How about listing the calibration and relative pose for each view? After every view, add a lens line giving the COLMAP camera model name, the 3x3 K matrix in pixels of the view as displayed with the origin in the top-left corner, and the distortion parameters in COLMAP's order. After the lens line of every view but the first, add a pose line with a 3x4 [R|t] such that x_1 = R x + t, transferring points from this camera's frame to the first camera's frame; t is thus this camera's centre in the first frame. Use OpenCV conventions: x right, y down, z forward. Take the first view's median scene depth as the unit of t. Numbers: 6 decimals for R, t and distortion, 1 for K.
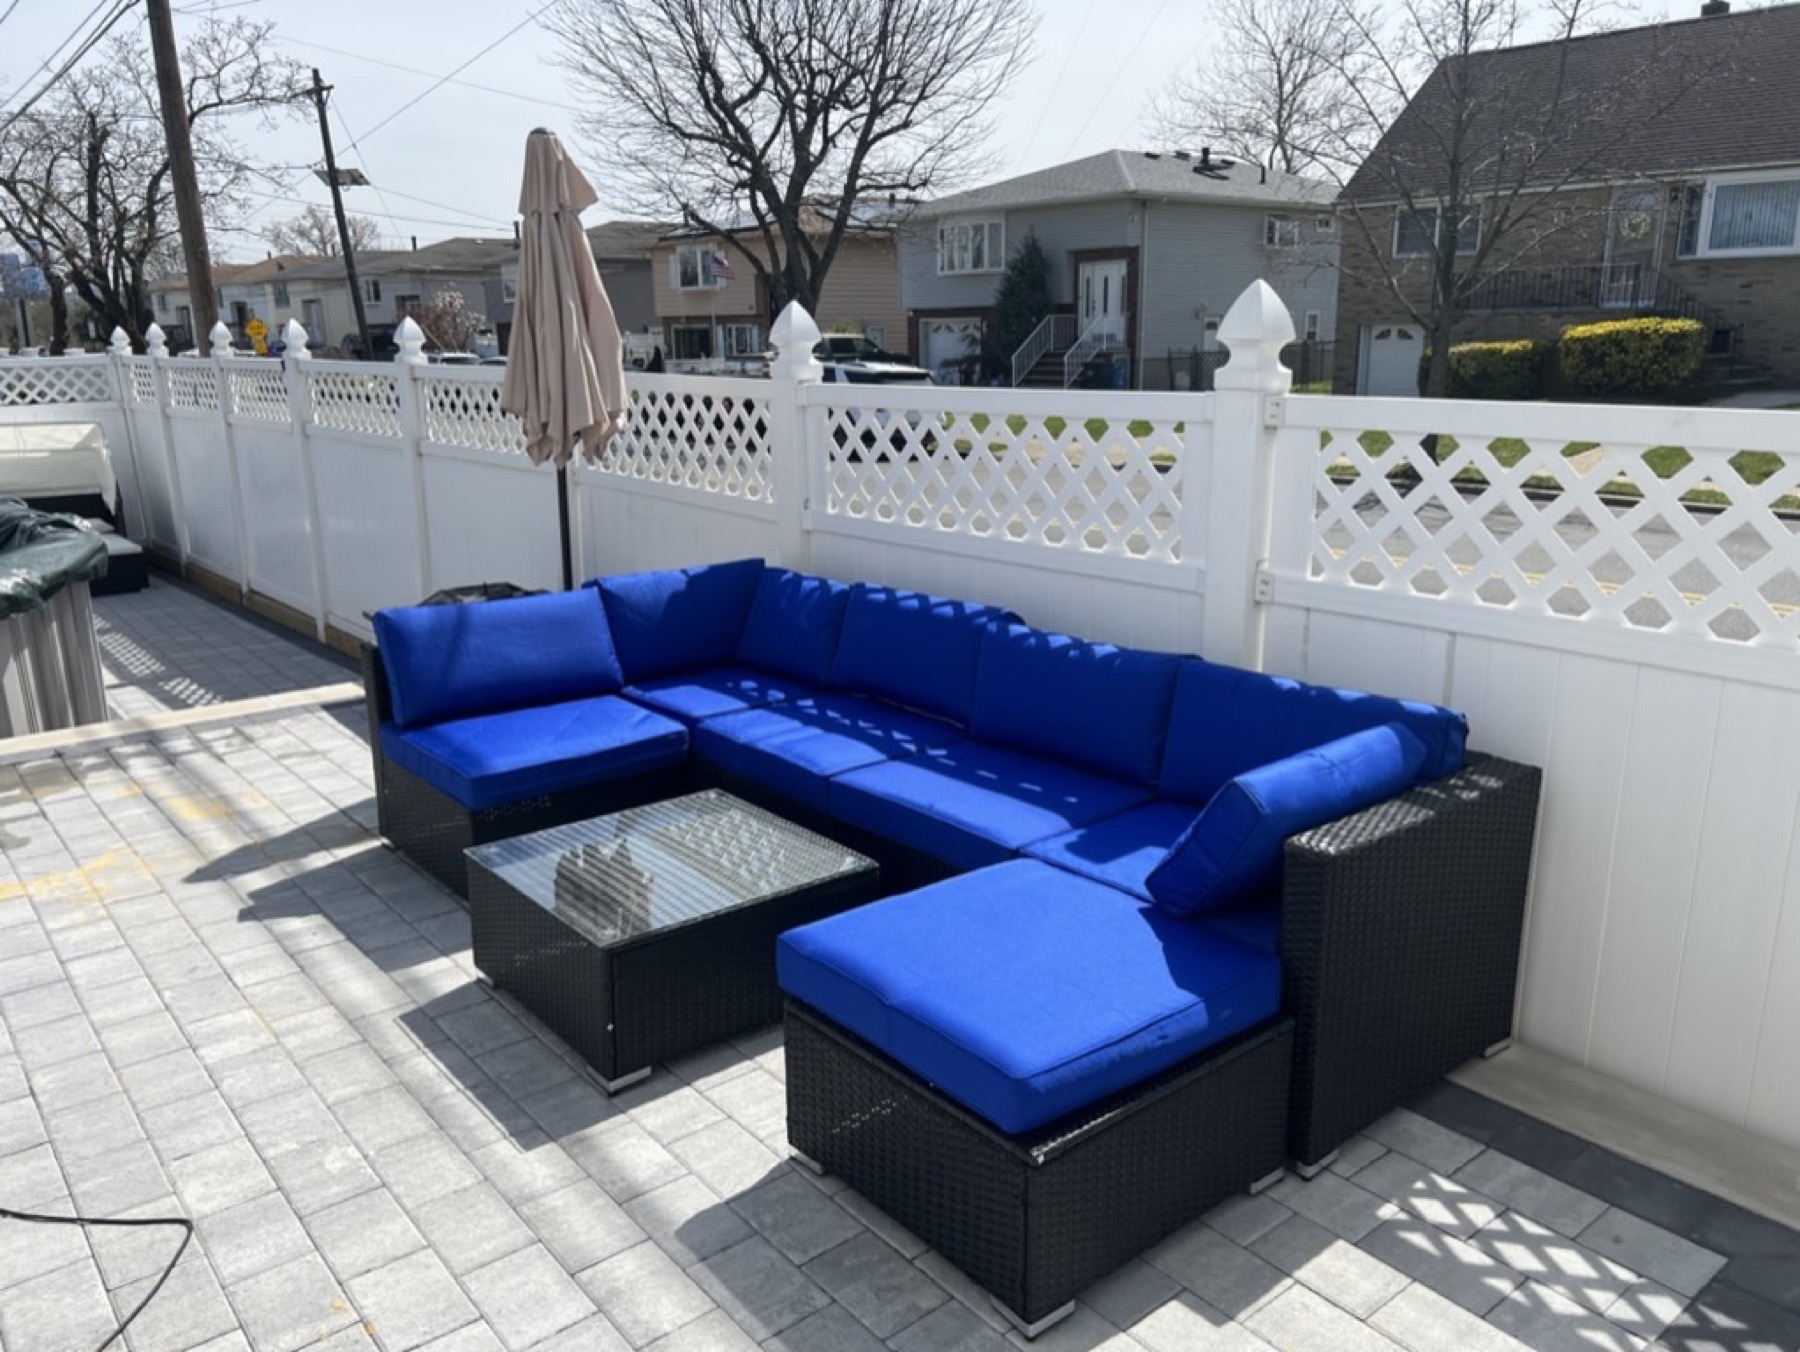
lens RADIAL K [[1363.6, 0, 888.7], [0, 1363.6, 688.3], [0, 0, 1]] dist [0.064165, -0.071006]
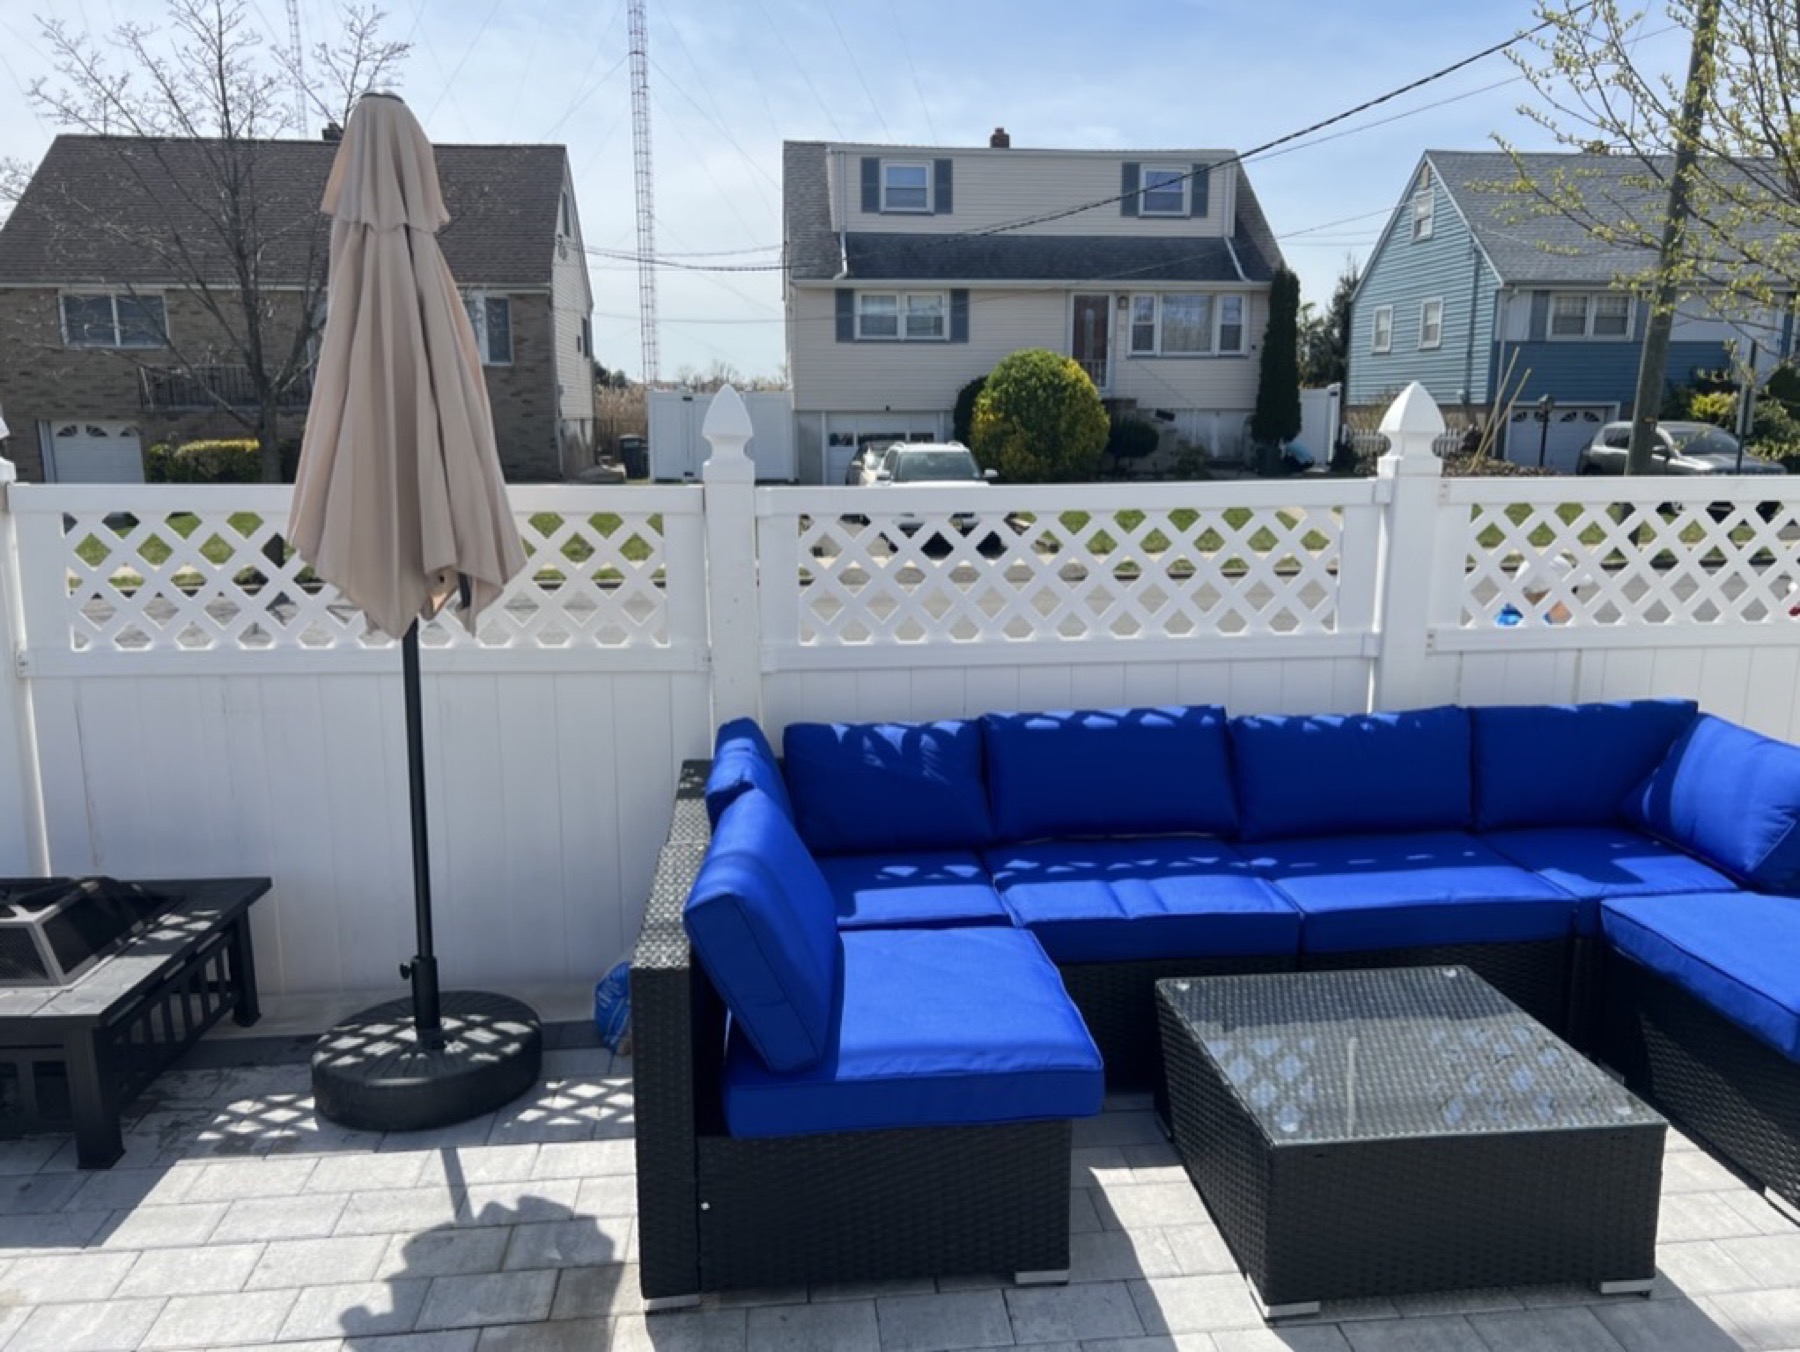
lens RADIAL K [[1356.4, 0, 909.3], [0, 1356.4, 712.1], [0, 0, 1]] dist [0.060857, -0.075970]
pose [[0.533121, -0.167173, 0.829358, -0.972436], [0.208909, 0.975940, 0.062430, -0.185488], [-0.819841, 0.139977, 0.555218, 0.747789]]
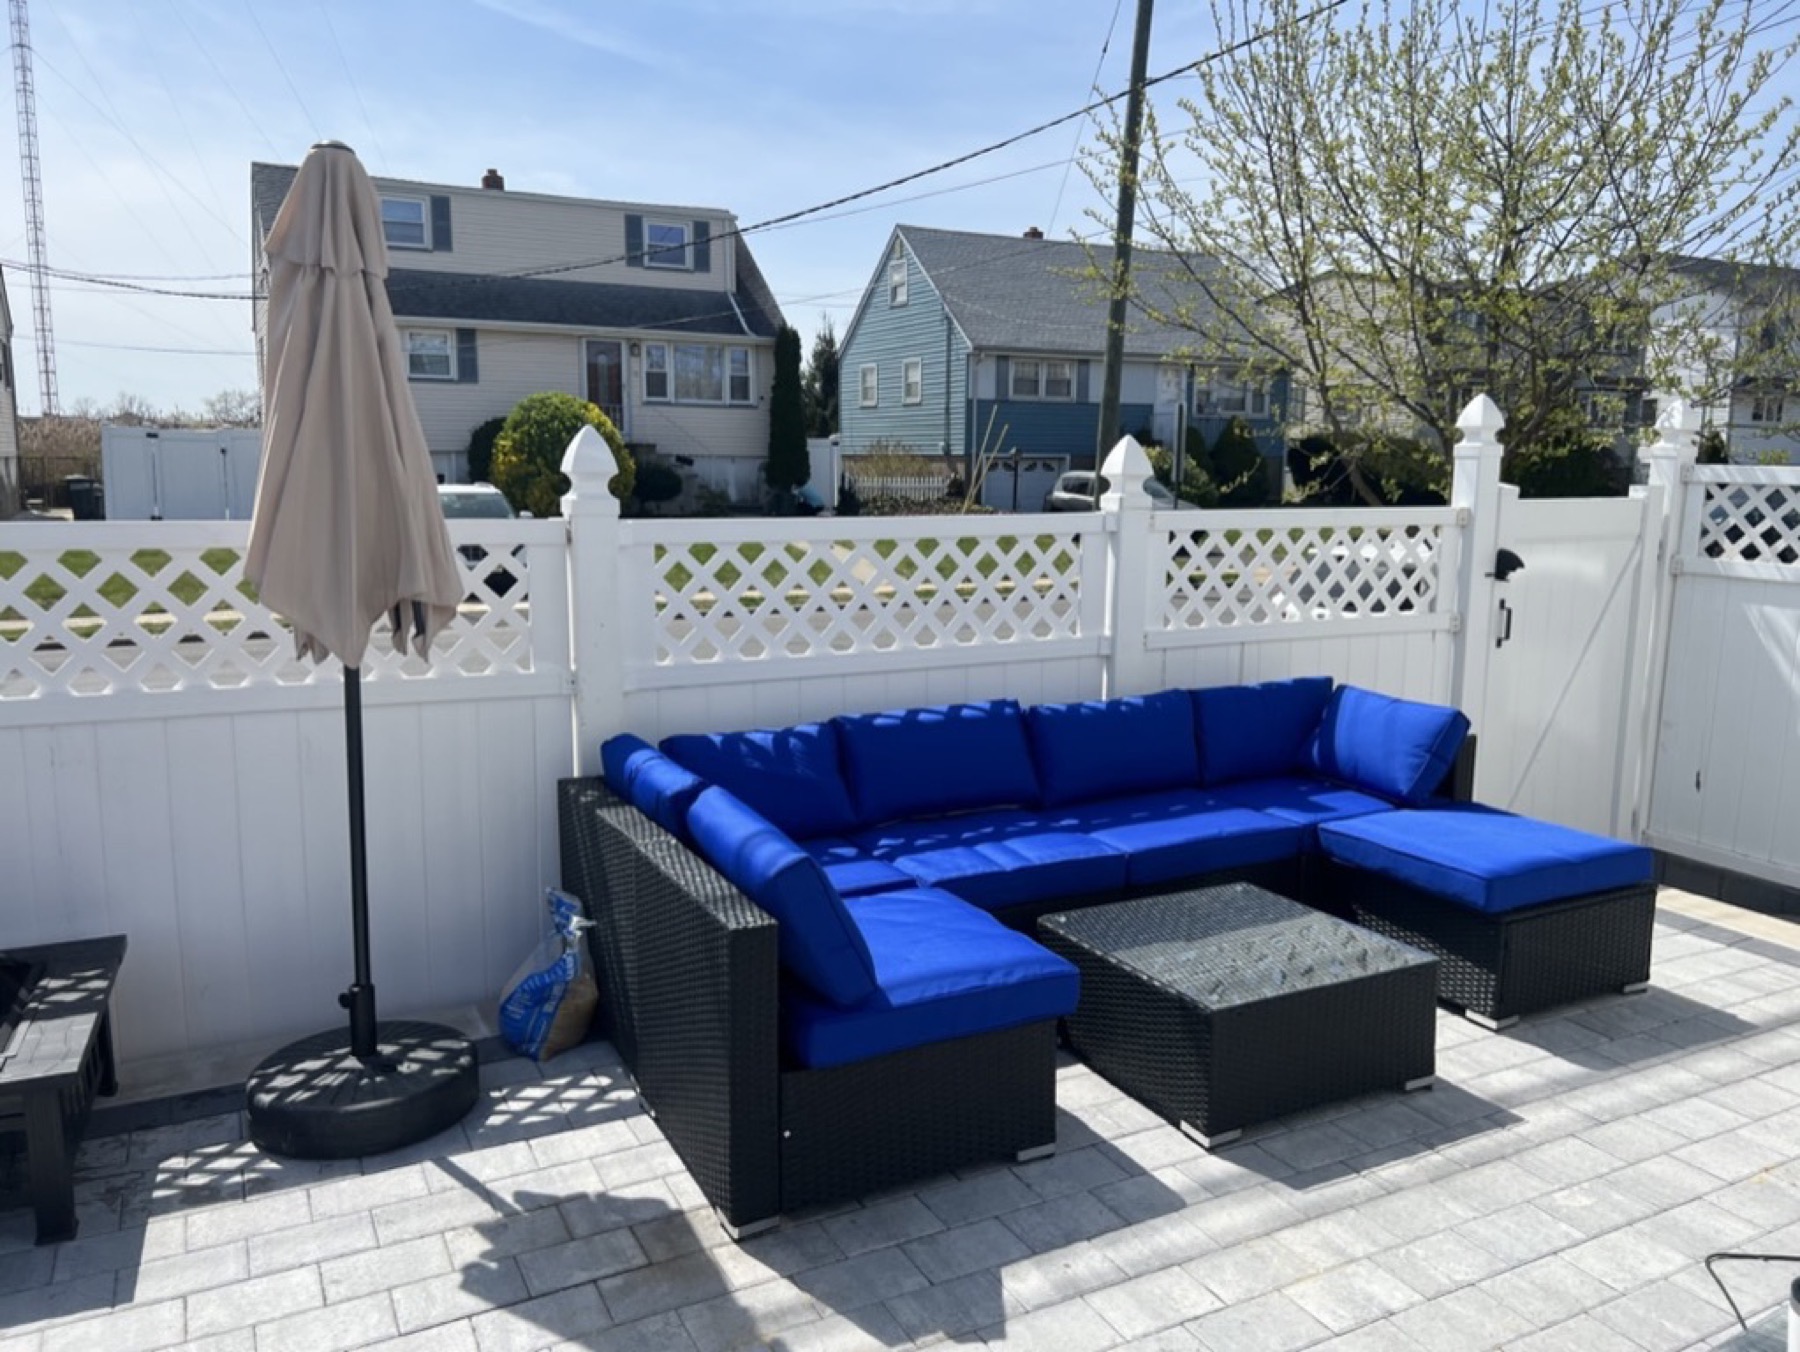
lens RADIAL K [[1363.4, 0, 903.9], [0, 1363.4, 697.7], [0, 0, 1]] dist [0.064120, -0.070125]
pose [[0.189084, -0.151538, 0.970198, -1.235359], [0.240487, 0.965079, 0.103869, -0.234850], [-0.952057, 0.213680, 0.218923, 0.969362]]
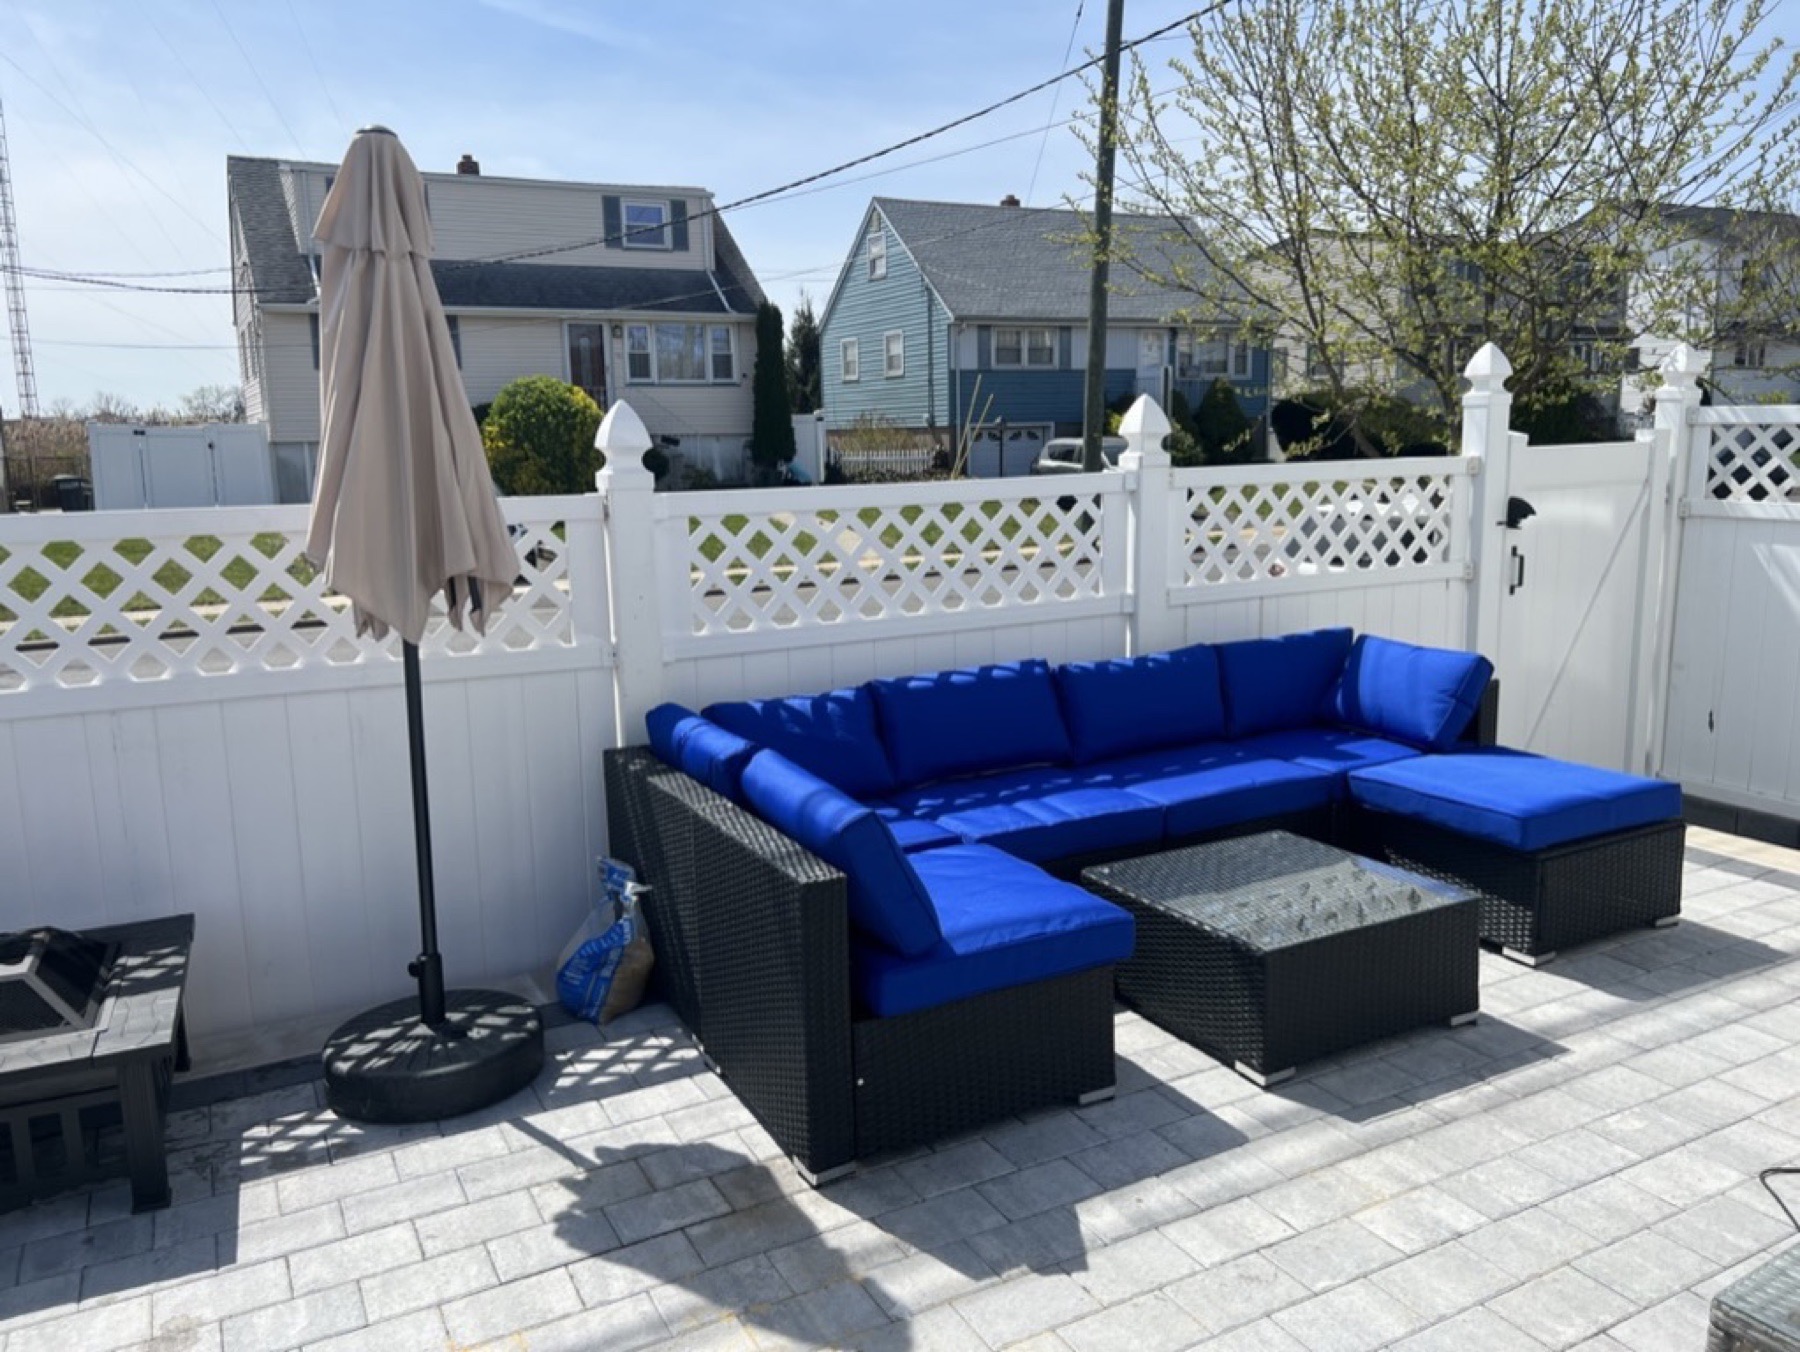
lens RADIAL K [[1363.6, 0, 888.7], [0, 1363.6, 688.3], [0, 0, 1]] dist [0.064165, -0.071006]
pose [[0.185190, -0.168700, 0.968114, -1.263699], [0.271688, 0.955545, 0.114539, -0.237427], [-0.944399, 0.241814, 0.222792, 1.009944]]
